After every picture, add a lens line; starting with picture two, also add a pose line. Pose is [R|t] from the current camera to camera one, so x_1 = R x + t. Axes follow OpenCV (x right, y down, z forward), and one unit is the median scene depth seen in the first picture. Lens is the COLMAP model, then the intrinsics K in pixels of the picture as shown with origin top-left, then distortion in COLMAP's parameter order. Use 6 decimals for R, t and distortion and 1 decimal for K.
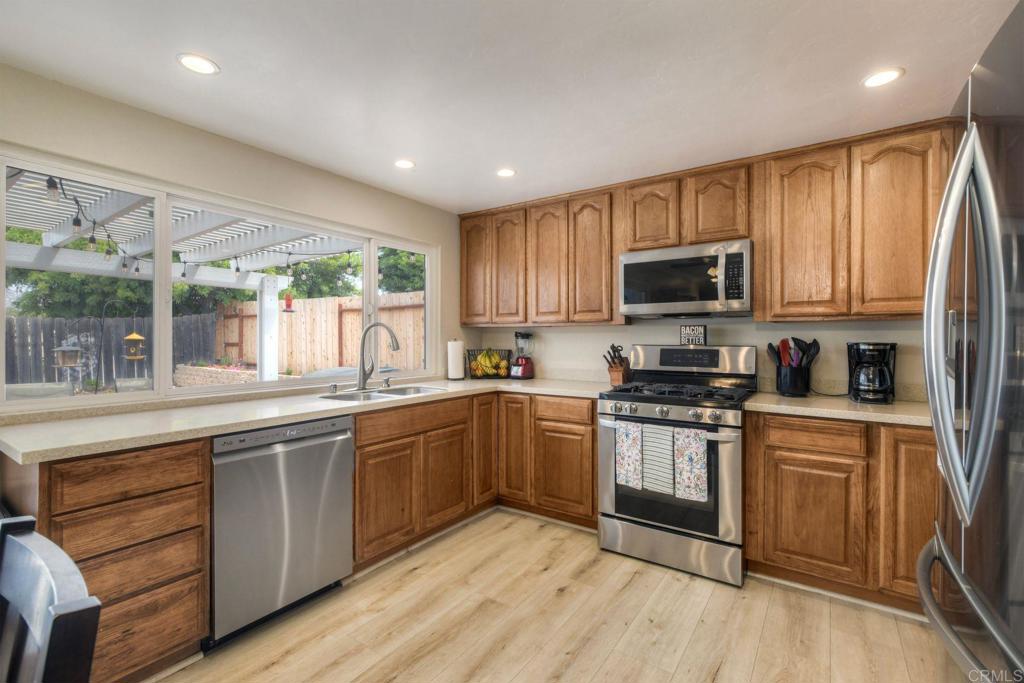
lens RADIAL K [[442.4, 0, 531.4], [0, 442.4, 340.4], [0, 0, 1]] dist [0.001593, -0.000045]
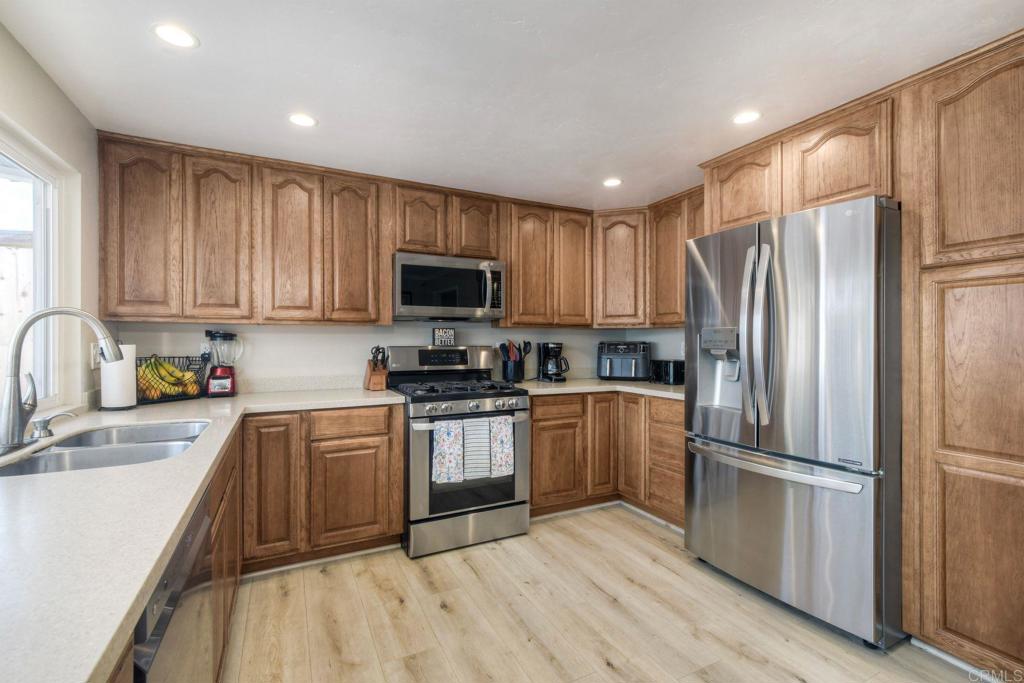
lens RADIAL K [[438.5, 0, 495.1], [0, 438.5, 343.7], [0, 0, 1]] dist [0.009146, -0.000105]
pose [[0.521371, -0.006877, 0.853303, -0.545236], [0.003794, 0.999976, 0.005741, -0.000935], [-0.853322, 0.000245, 0.521384, 0.338472]]
